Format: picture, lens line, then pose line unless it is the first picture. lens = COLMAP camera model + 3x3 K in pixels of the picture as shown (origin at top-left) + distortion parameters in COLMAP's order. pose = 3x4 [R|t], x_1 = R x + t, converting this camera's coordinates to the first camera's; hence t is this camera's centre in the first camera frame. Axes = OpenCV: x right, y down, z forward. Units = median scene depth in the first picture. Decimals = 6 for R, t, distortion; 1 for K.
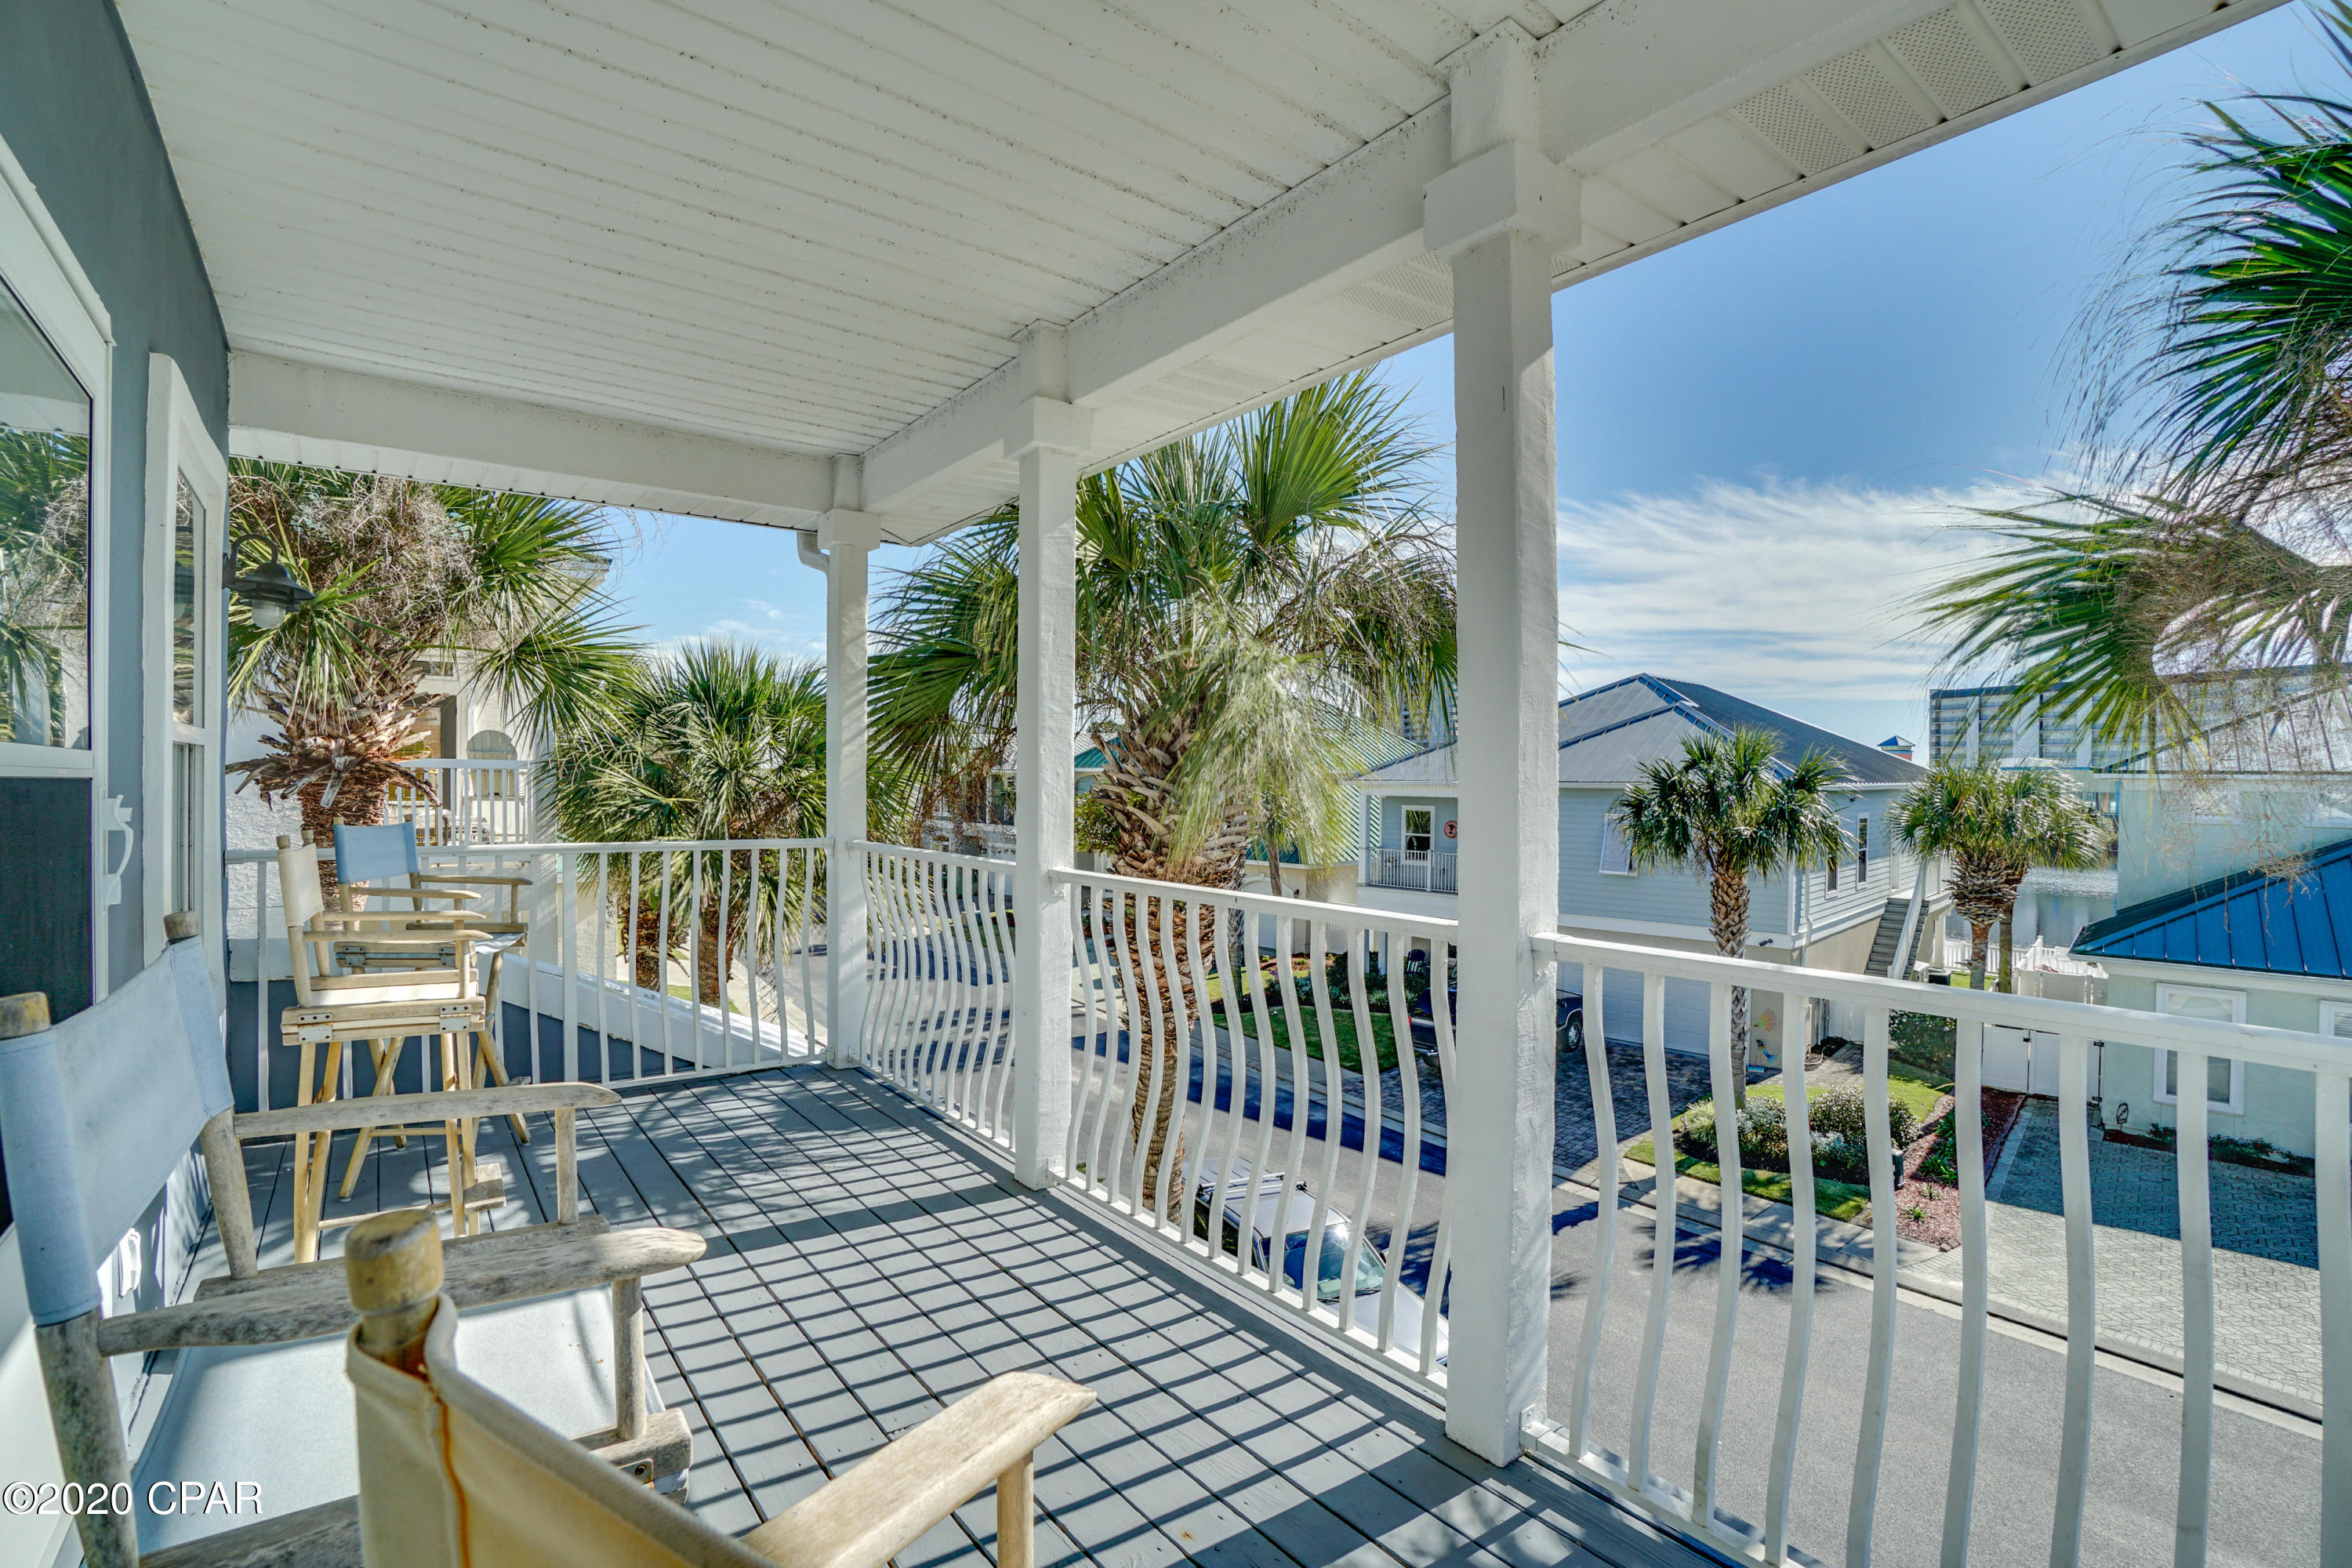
lens RADIAL K [[1059.6, 0, 1171.0], [0, 1059.6, 776.2], [0, 0, 1]] dist [-0.070132, 0.022919]
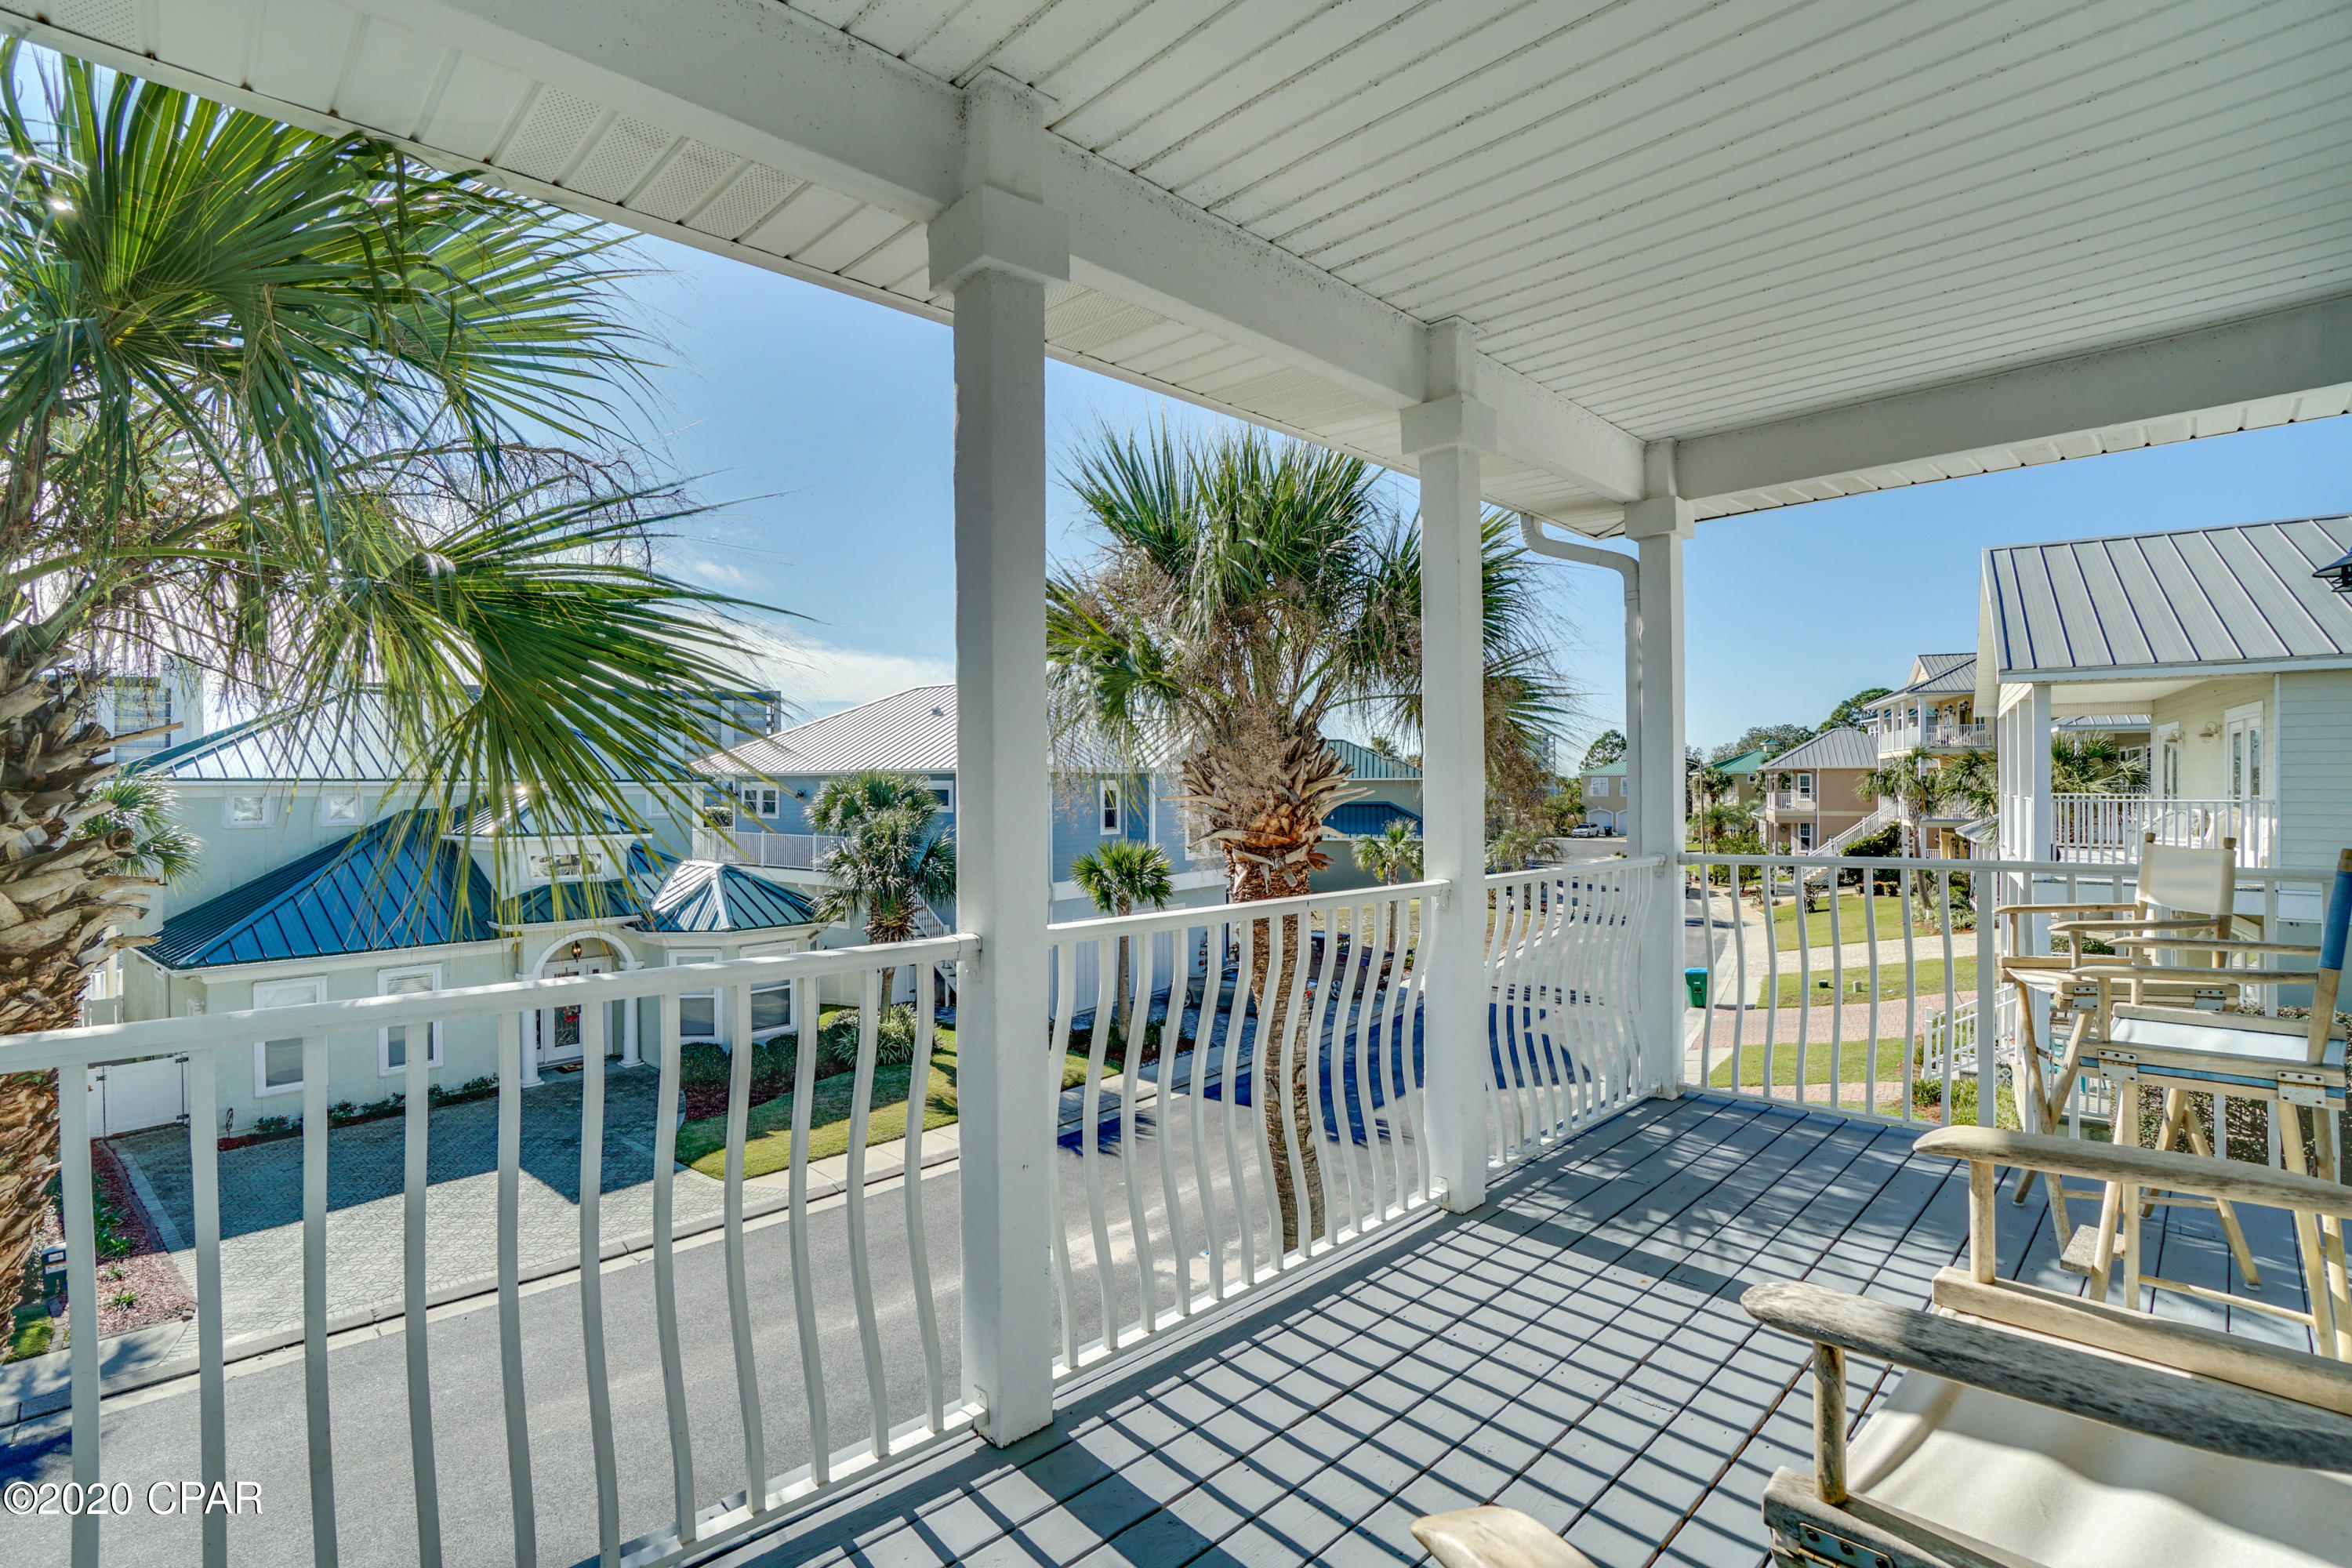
lens RADIAL K [[1059.6, 0, 1171.0], [0, 1059.6, 776.2], [0, 0, 1]] dist [-0.070132, 0.022919]
pose [[-0.084852, 0.000009, 0.996394, -0.814814], [0.001133, 0.999999, 0.000087, -0.008638], [-0.996393, 0.001136, -0.084852, 1.024450]]
